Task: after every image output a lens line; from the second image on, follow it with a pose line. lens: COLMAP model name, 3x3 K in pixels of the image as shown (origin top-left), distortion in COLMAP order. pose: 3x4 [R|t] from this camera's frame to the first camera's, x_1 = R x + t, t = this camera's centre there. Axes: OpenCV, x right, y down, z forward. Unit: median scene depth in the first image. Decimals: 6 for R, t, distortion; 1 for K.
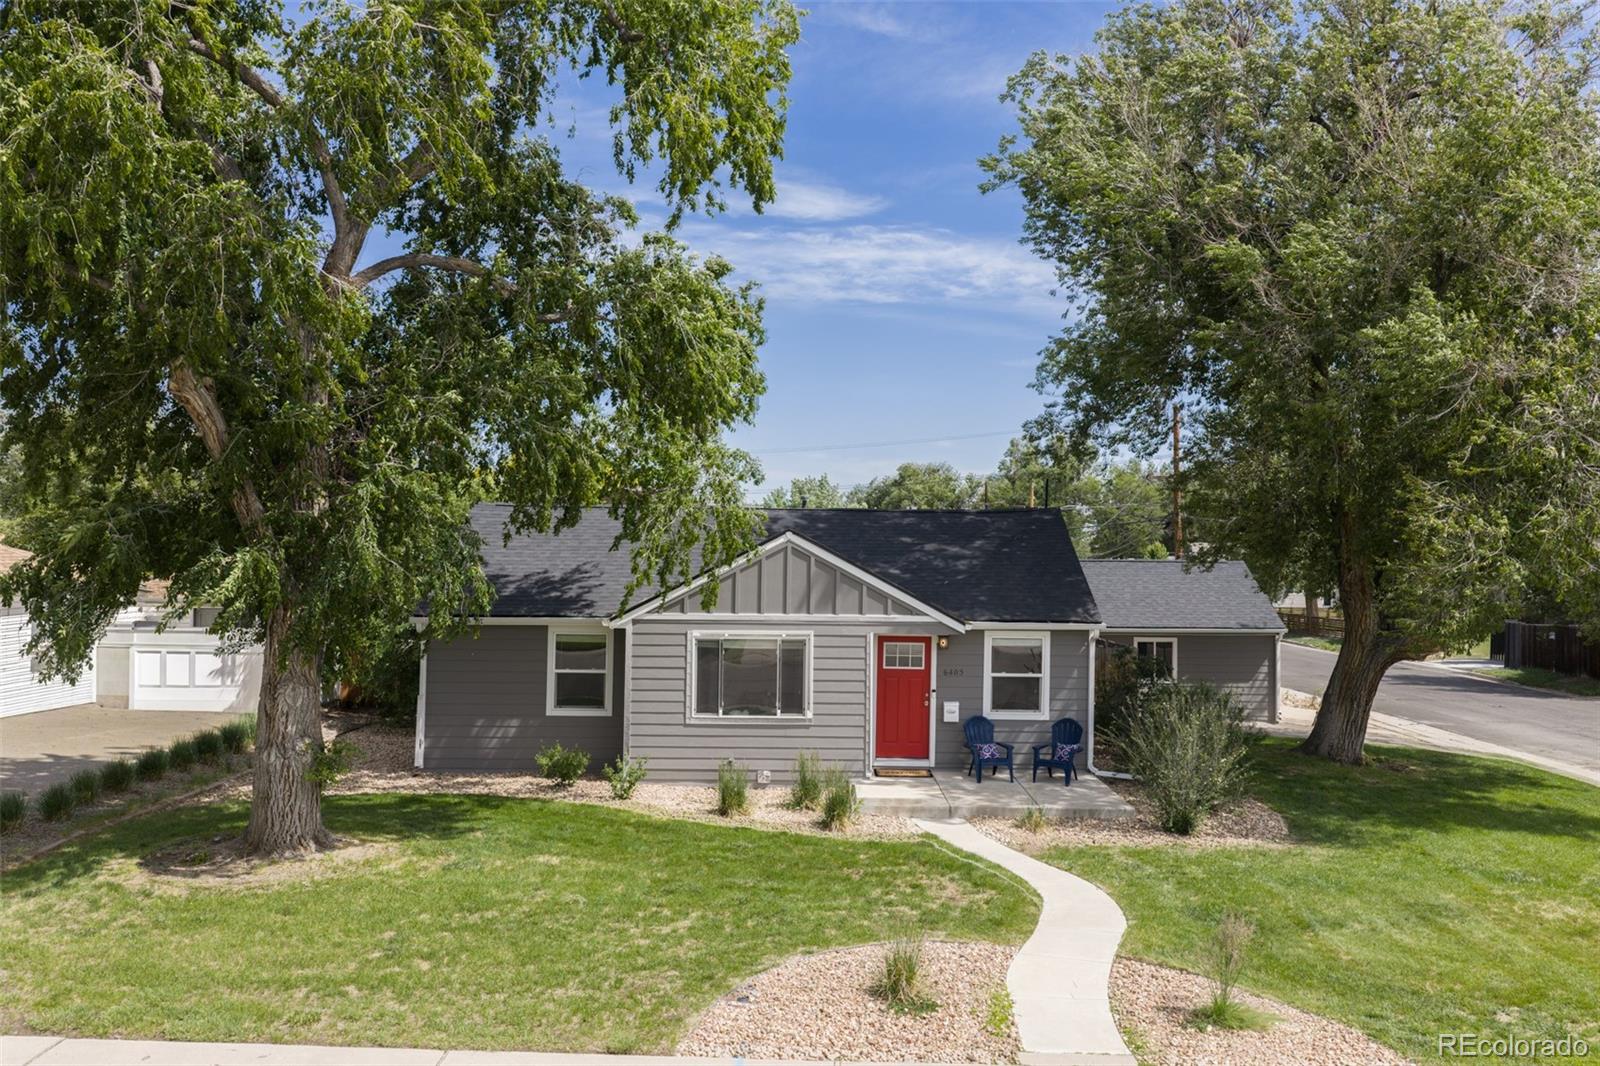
lens RADIAL K [[1339.4, 0, 807.6], [0, 1339.4, 537.4], [0, 0, 1]] dist [0.003575, -0.001587]
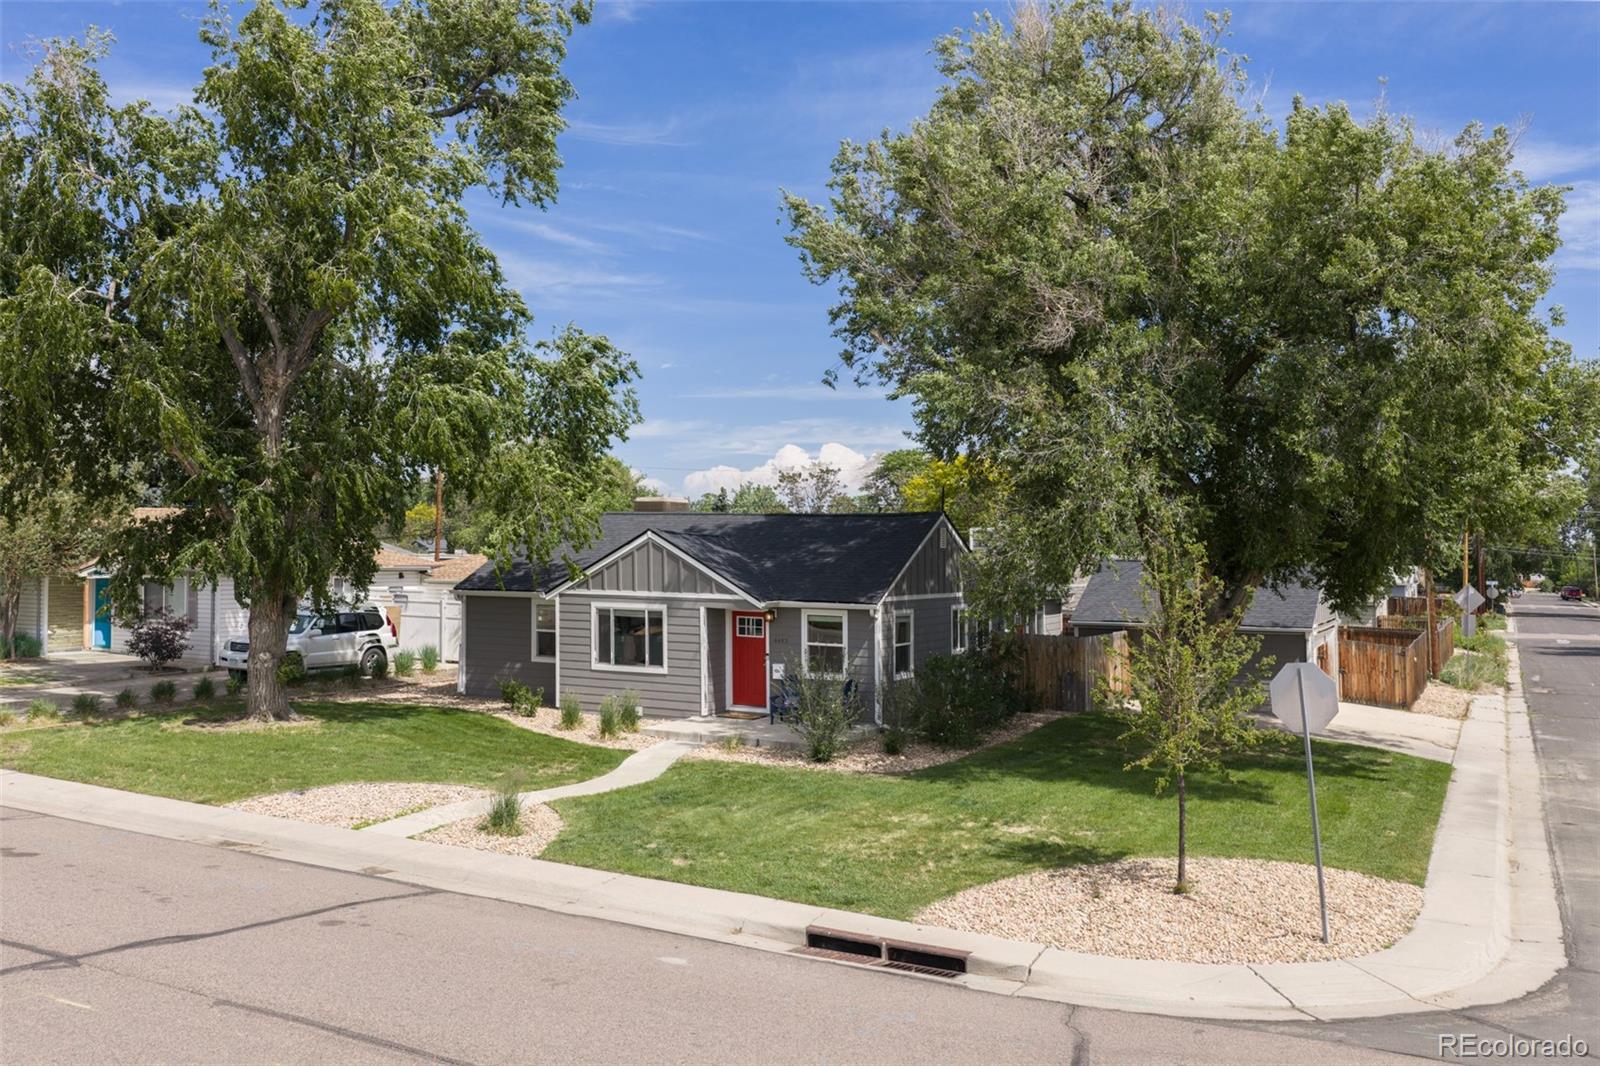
lens RADIAL K [[1465.6, 0, 800.0], [0, 1465.6, 533.0], [0, 0, 1]] dist [0.006127, -0.002291]
pose [[0.876811, -0.001495, -0.480833, 0.829364], [-0.001122, 0.999986, -0.005155, 0.005054], [0.480834, 0.005060, 0.876797, -0.229423]]
